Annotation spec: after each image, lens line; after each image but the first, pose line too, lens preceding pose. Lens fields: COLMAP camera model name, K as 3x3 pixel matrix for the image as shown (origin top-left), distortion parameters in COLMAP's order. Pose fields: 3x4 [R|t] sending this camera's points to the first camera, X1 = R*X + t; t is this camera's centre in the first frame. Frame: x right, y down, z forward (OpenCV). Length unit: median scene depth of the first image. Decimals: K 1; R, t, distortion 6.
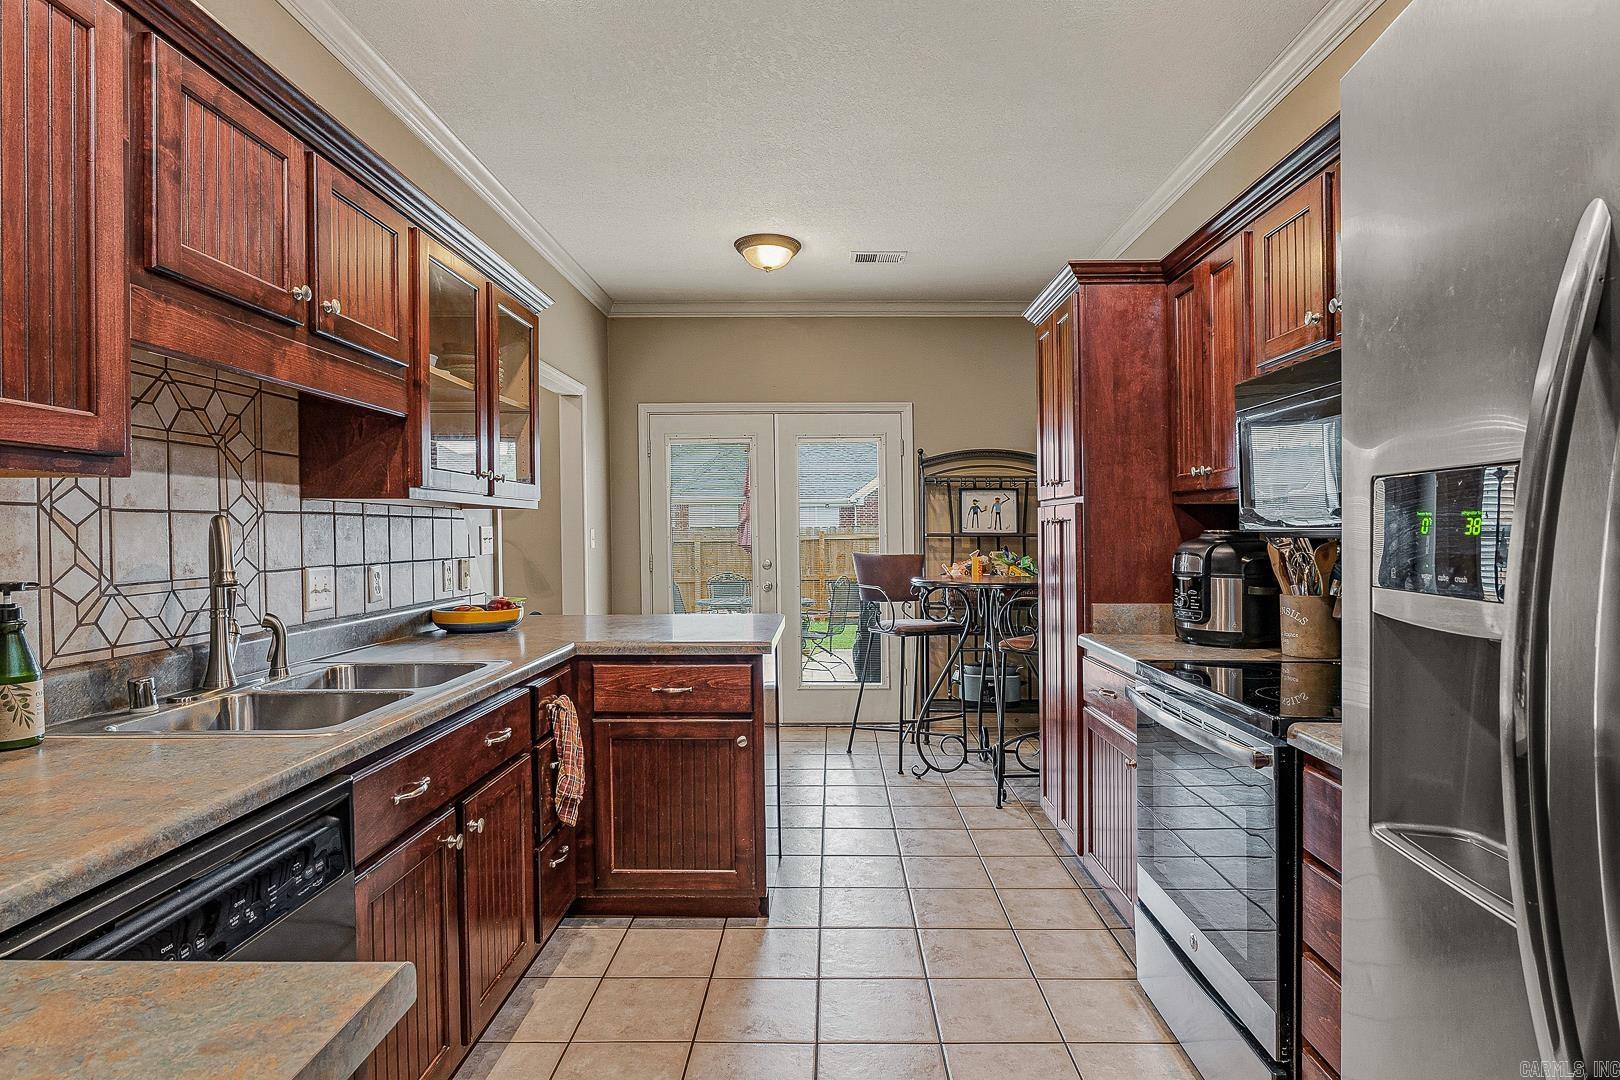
lens RADIAL K [[858.0, 0, 811.9], [0, 858.0, 544.3], [0, 0, 1]] dist [-0.005665, -0.000252]
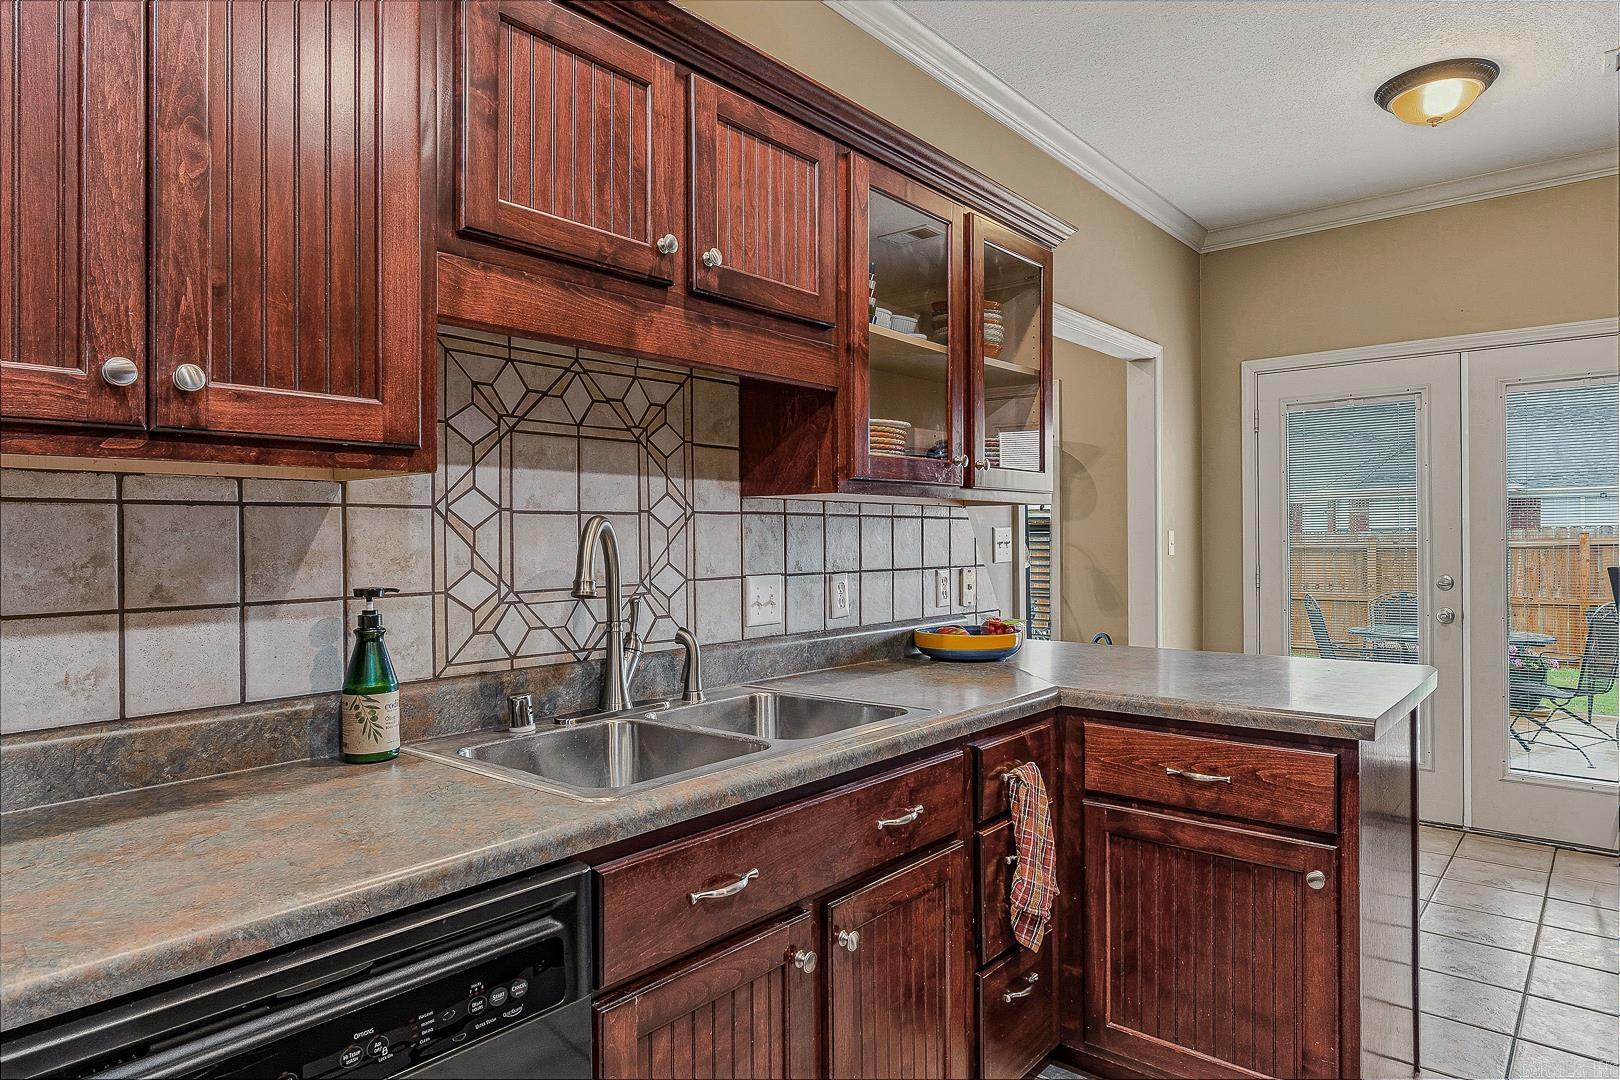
lens RADIAL K [[955.1, 0, 804.7], [0, 955.1, 553.9], [0, 0, 1]] dist [0.000311, -0.001216]
pose [[0.775104, 0.007550, -0.631788, 0.075949], [-0.004773, 0.999970, 0.006095, -0.001603], [0.631815, -0.001709, 0.775117, 0.311407]]
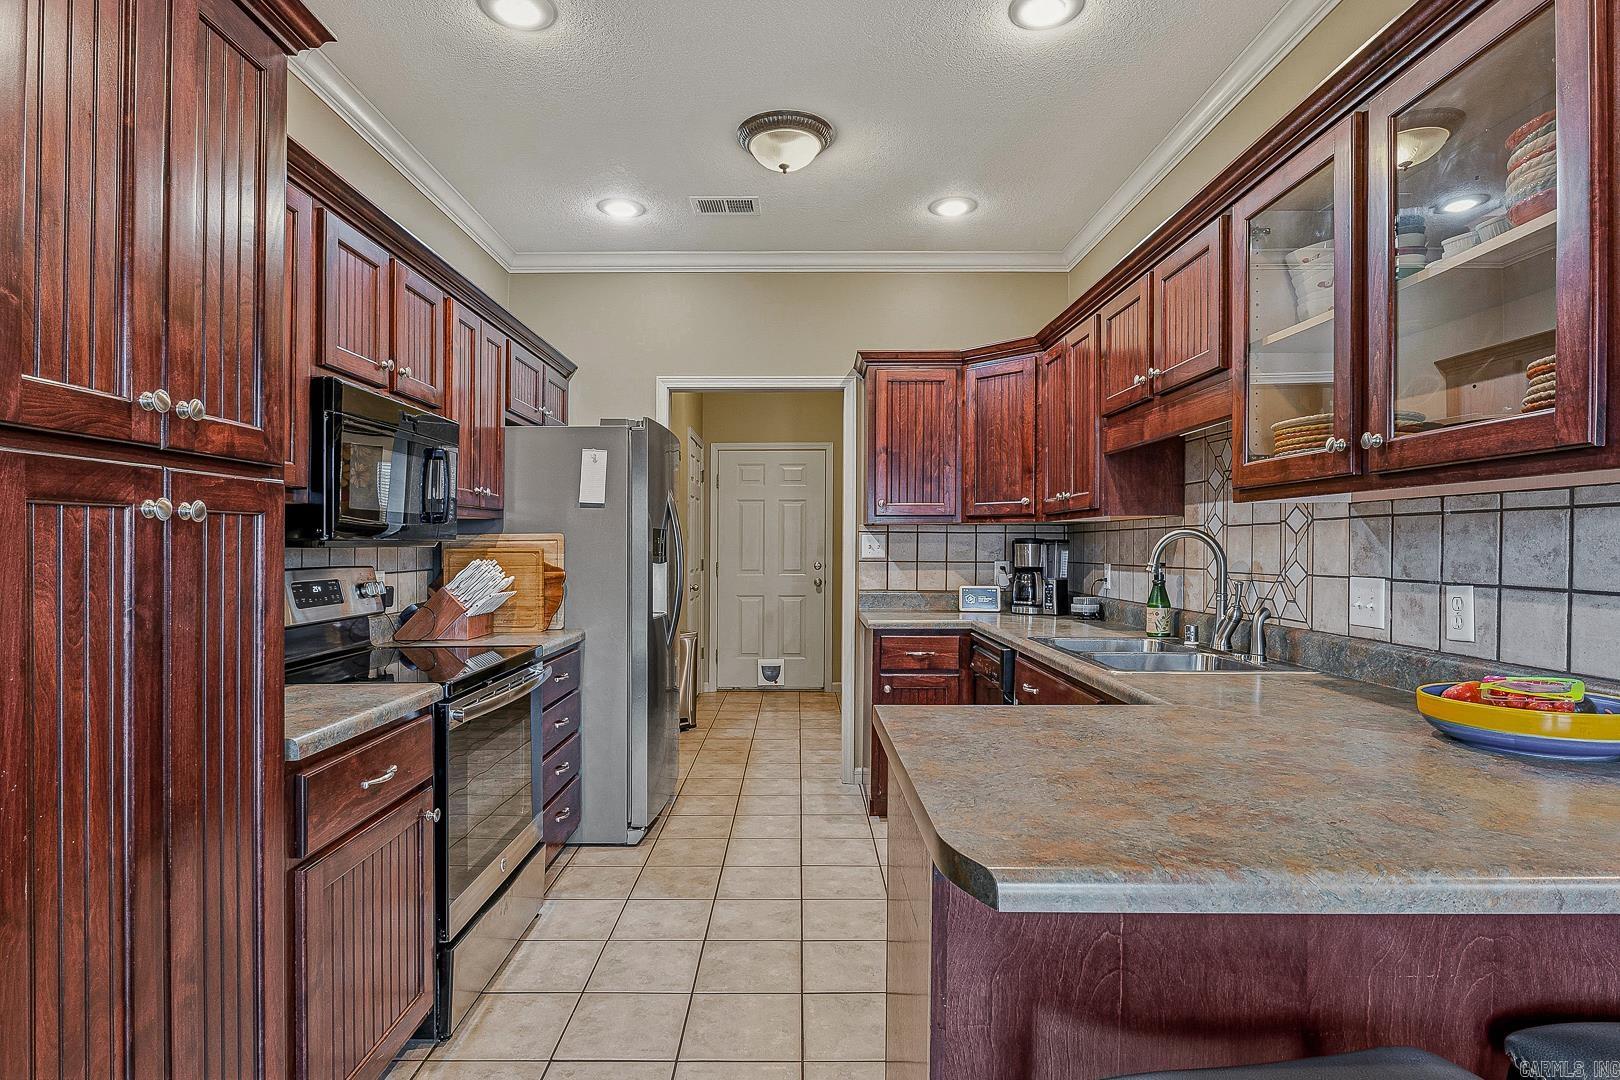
lens RADIAL K [[858.0, 0, 806.2], [0, 858.0, 538.0], [0, 0, 1]] dist [-0.005665, -0.000252]
pose [[-0.999309, 0.006479, -0.036609, 0.036105], [0.006215, 0.999954, 0.007329, -0.027612], [0.036655, 0.007097, -0.999303, 2.092420]]
